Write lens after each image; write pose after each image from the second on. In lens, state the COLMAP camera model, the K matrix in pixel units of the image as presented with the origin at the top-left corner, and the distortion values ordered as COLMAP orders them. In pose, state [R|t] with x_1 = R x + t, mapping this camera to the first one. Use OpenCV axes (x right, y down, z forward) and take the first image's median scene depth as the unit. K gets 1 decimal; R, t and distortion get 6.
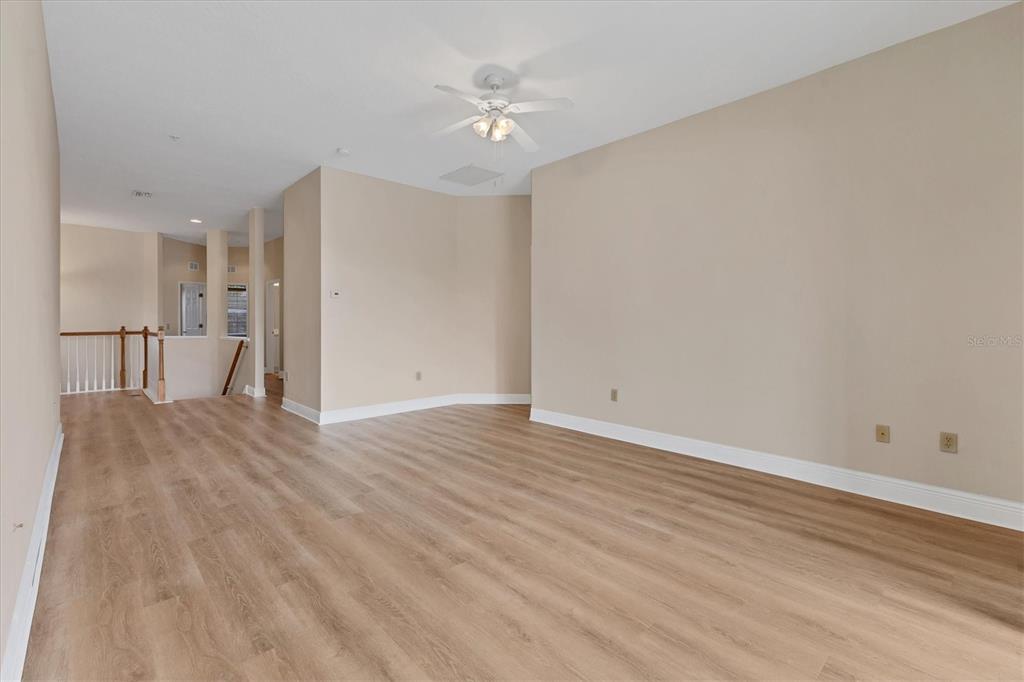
lens RADIAL K [[458.7, 0, 511.7], [0, 458.7, 316.8], [0, 0, 1]] dist [0.005870, 0.000274]
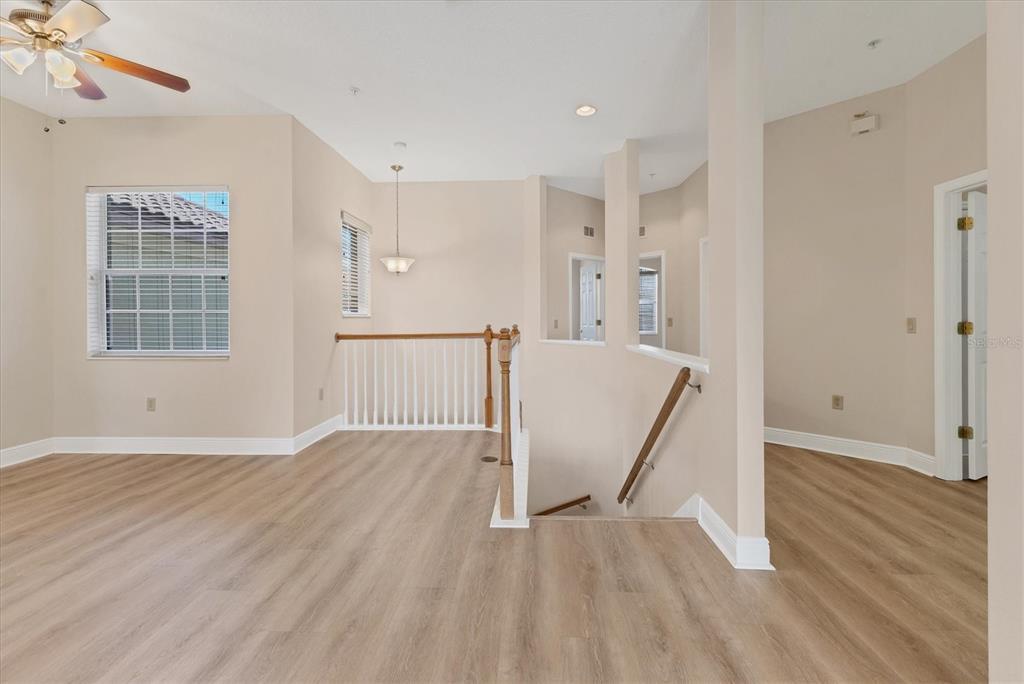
lens RADIAL K [[458.7, 0, 511.7], [0, 458.7, 317.8], [0, 0, 1]] dist [0.005870, 0.000274]
pose [[0.700612, -0.001573, -0.713540, -0.390921], [0.006596, 0.999969, 0.004272, 0.009610], [0.713512, -0.007699, 0.700601, 0.597137]]
